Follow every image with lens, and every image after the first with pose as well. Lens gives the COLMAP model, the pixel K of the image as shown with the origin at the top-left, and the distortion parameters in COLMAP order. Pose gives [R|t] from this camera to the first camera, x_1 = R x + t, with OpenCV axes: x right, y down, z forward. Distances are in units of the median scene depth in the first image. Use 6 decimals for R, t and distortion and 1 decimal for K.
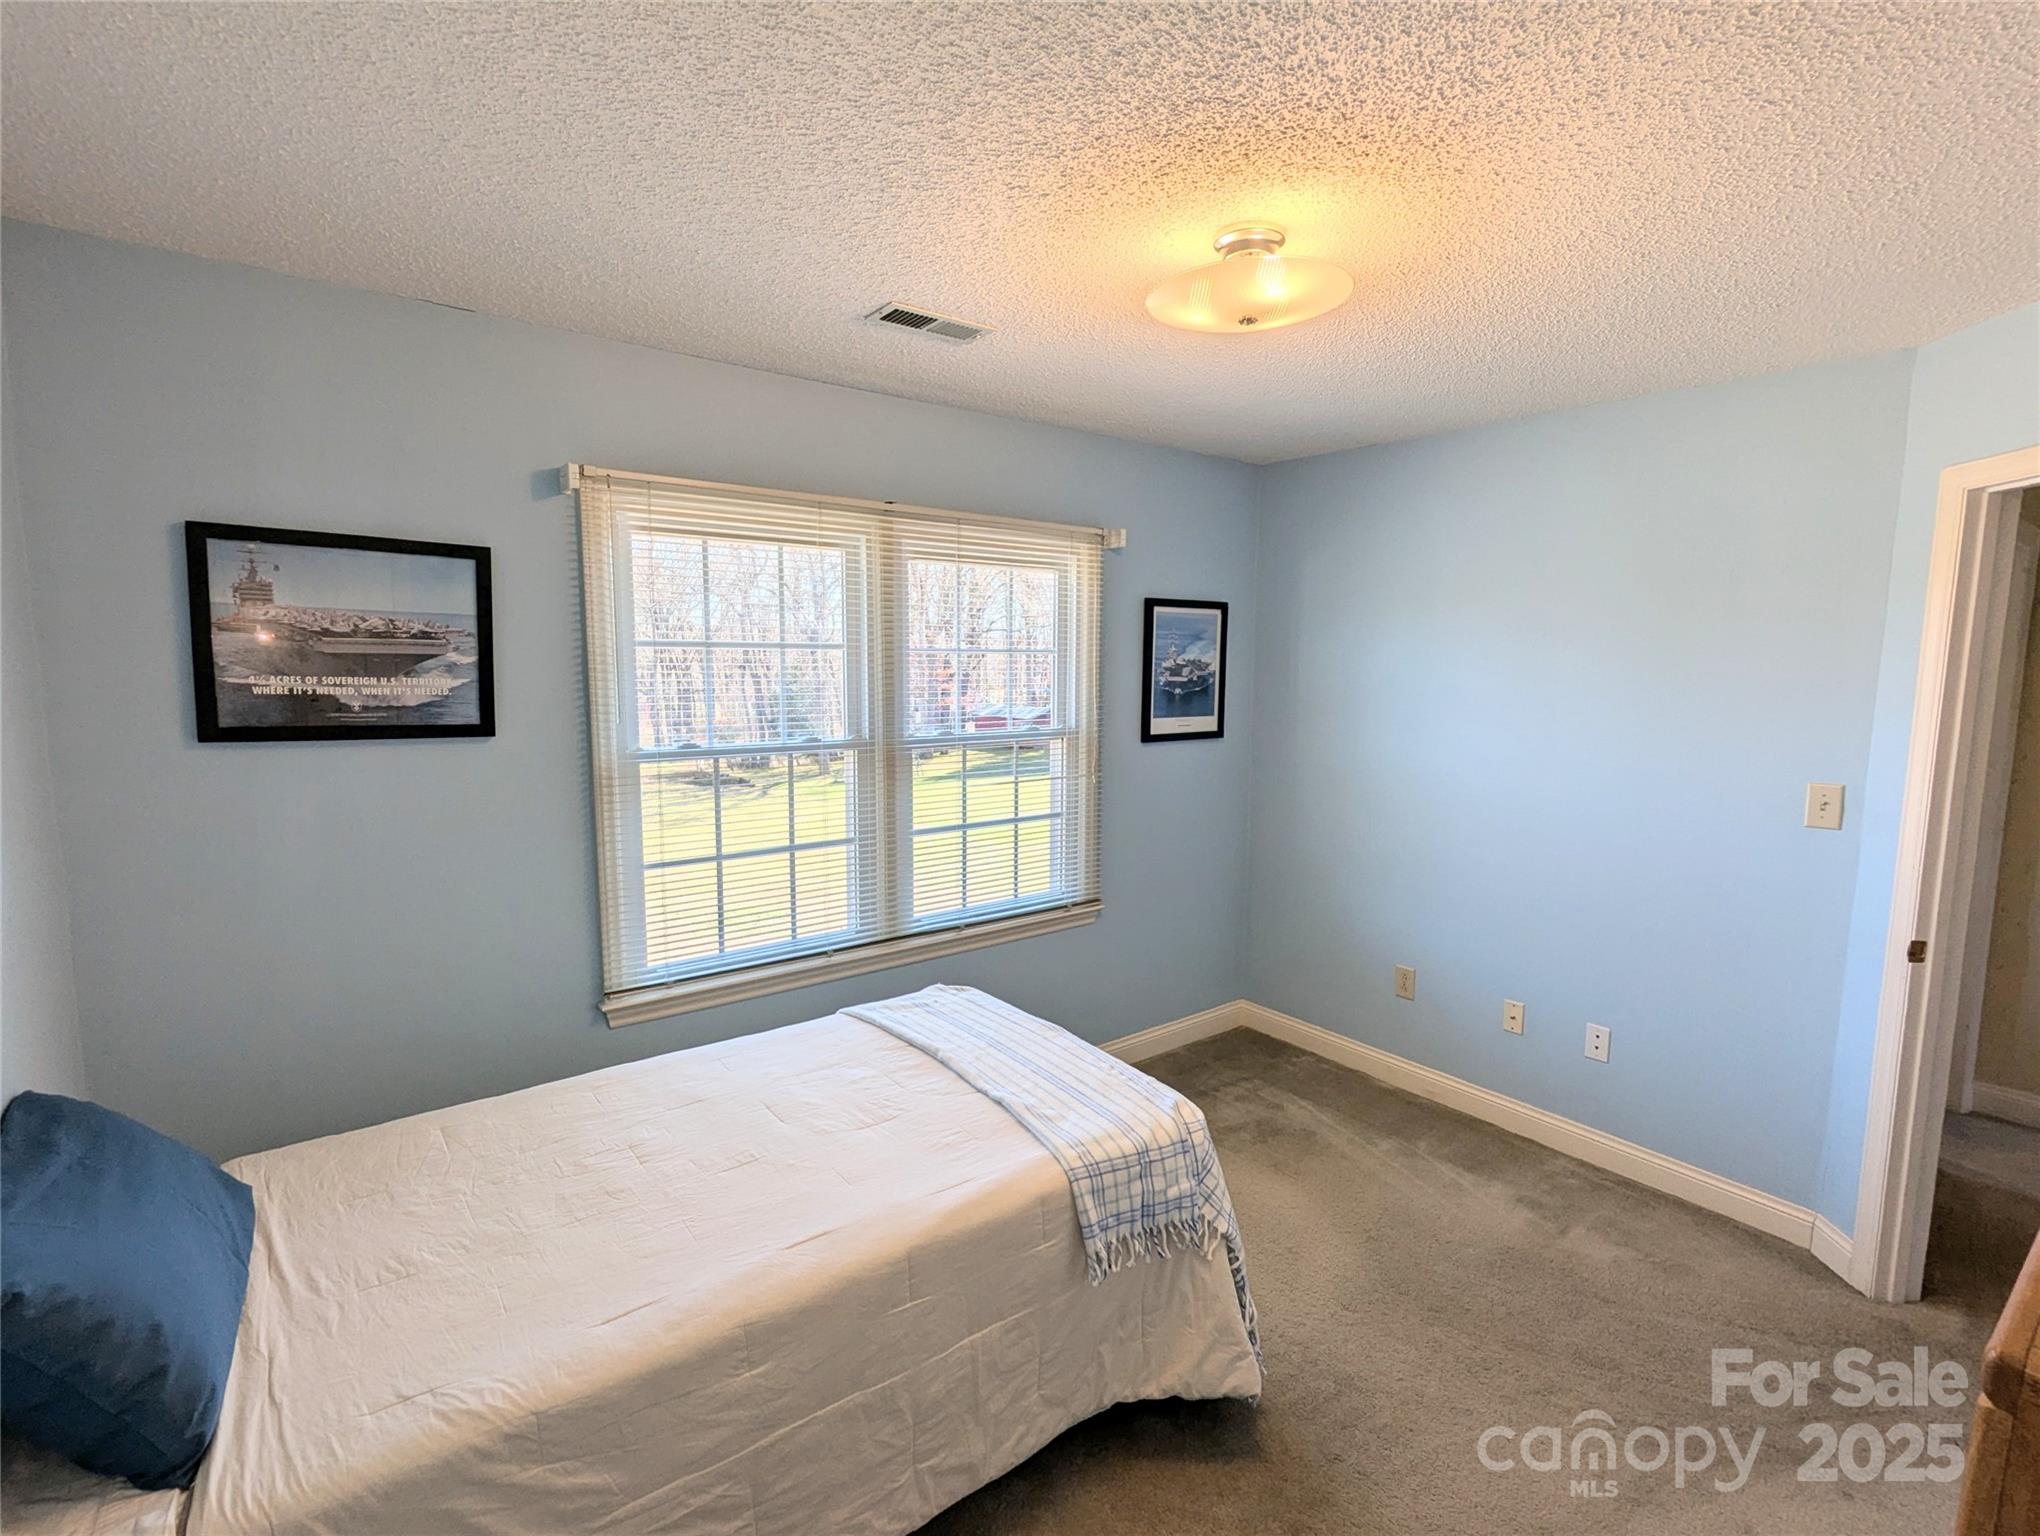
lens RADIAL K [[944.6, 0, 1023.1], [0, 944.6, 770.7], [0, 0, 1]] dist [-0.003216, -0.000138]
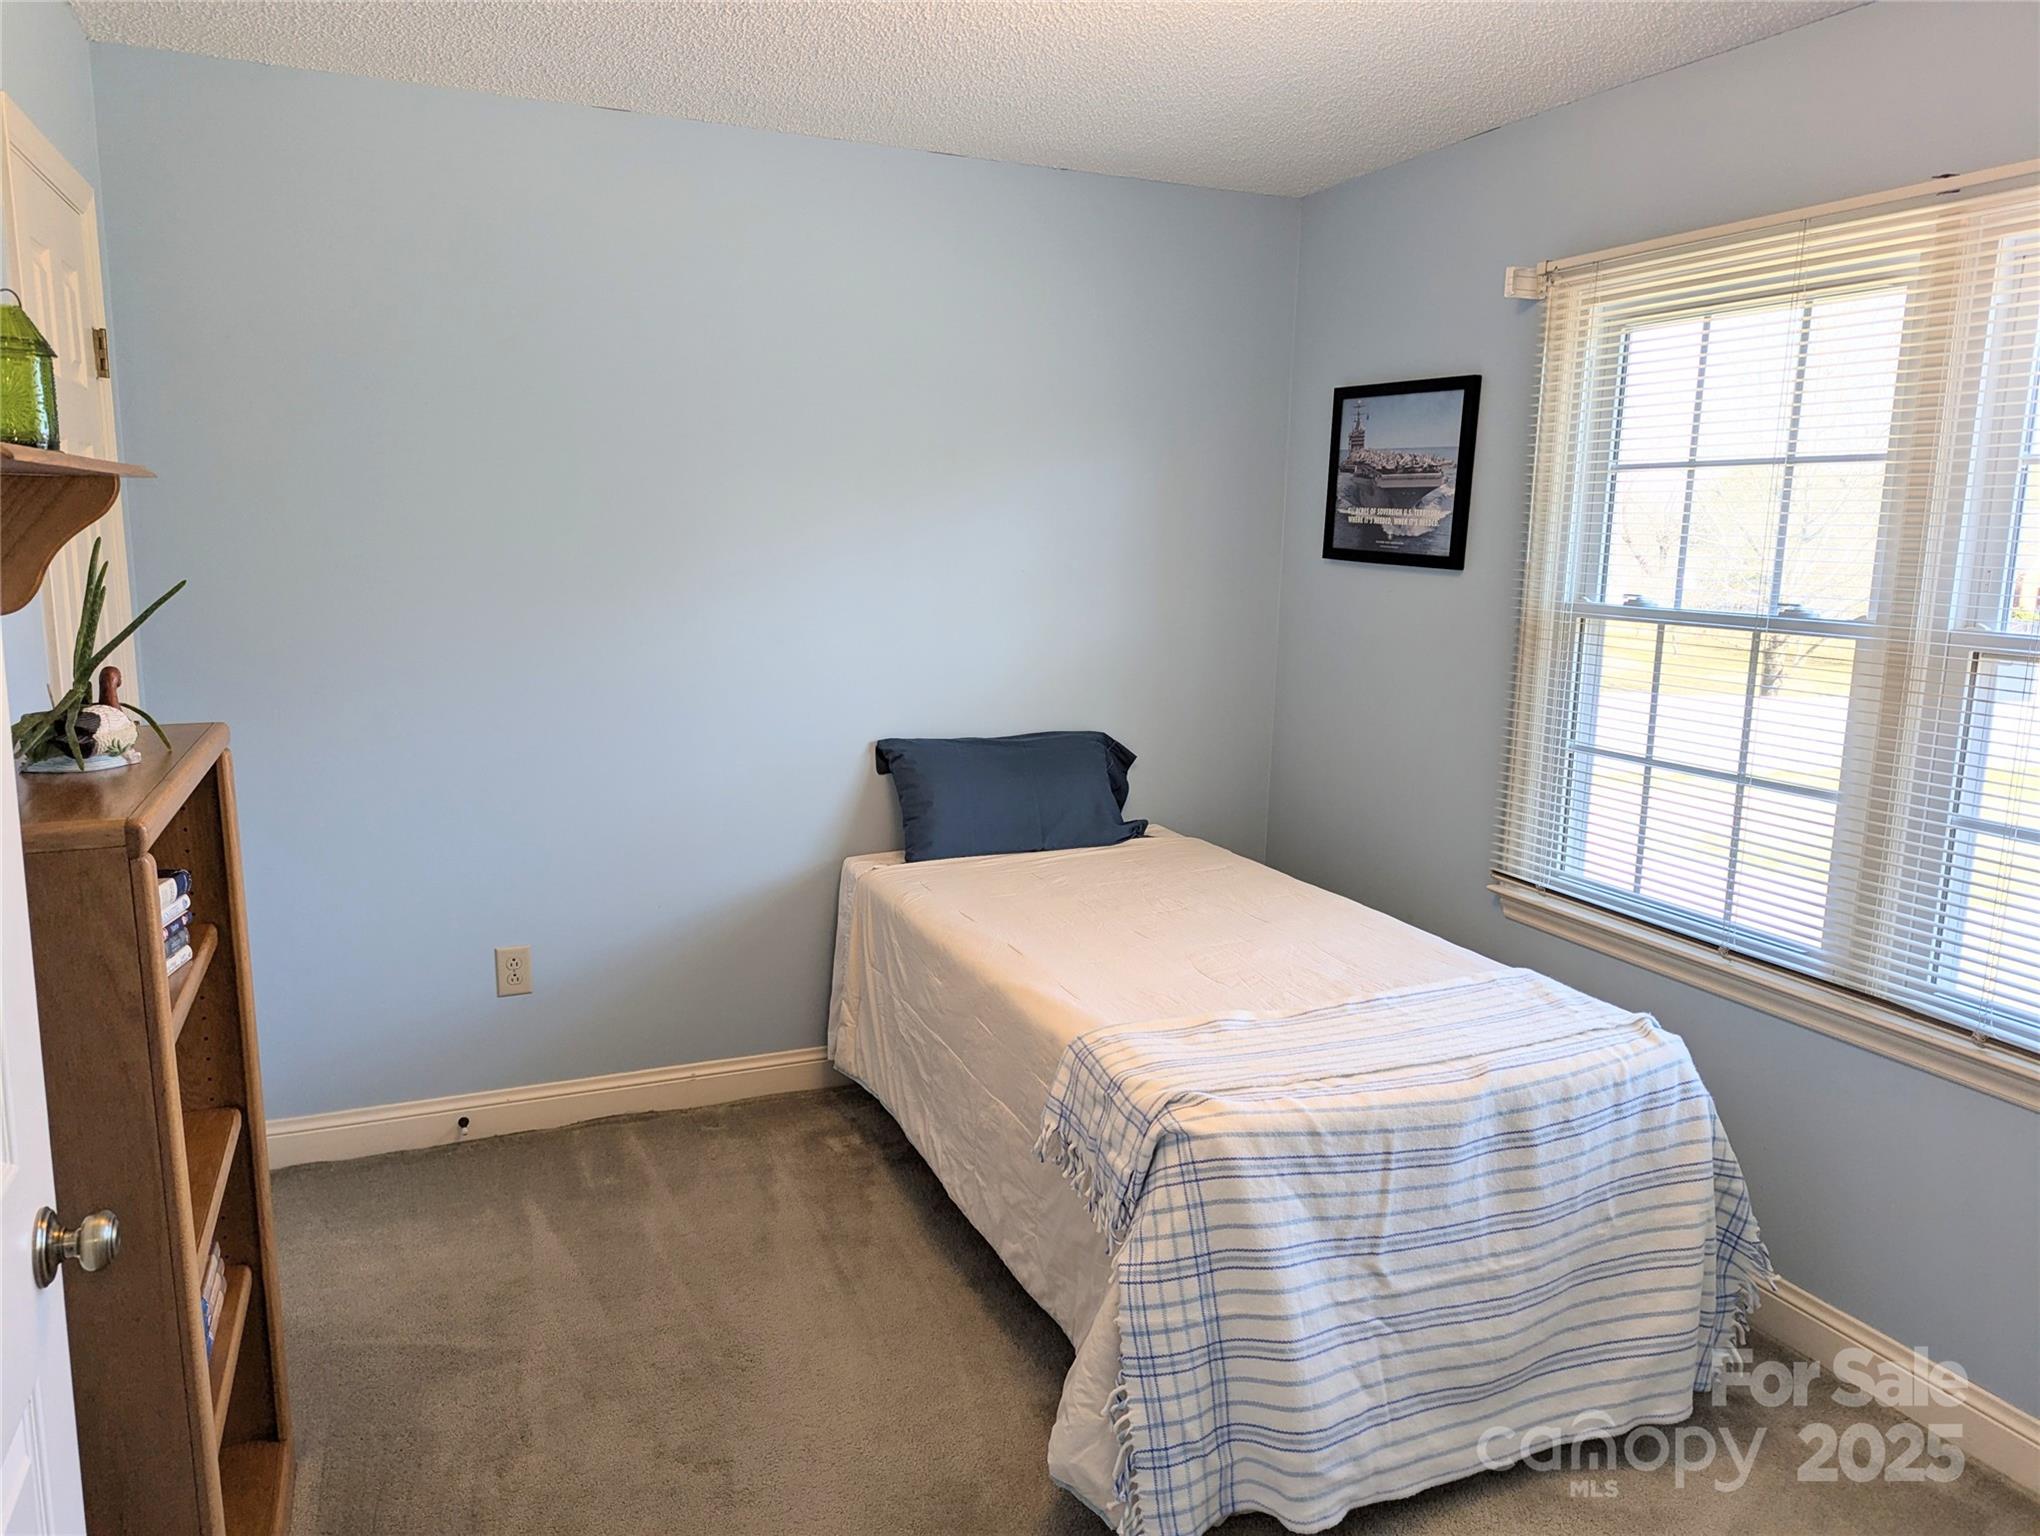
lens RADIAL K [[1437.8, 0, 1020.1], [0, 1437.8, 768.1], [0, 0, 1]] dist [0.039888, 0.001016]
pose [[-0.252945, 0.152859, -0.955329, 1.083349], [-0.128328, 0.973414, 0.189731, -0.065343], [0.958932, 0.170587, -0.226604, 0.983910]]
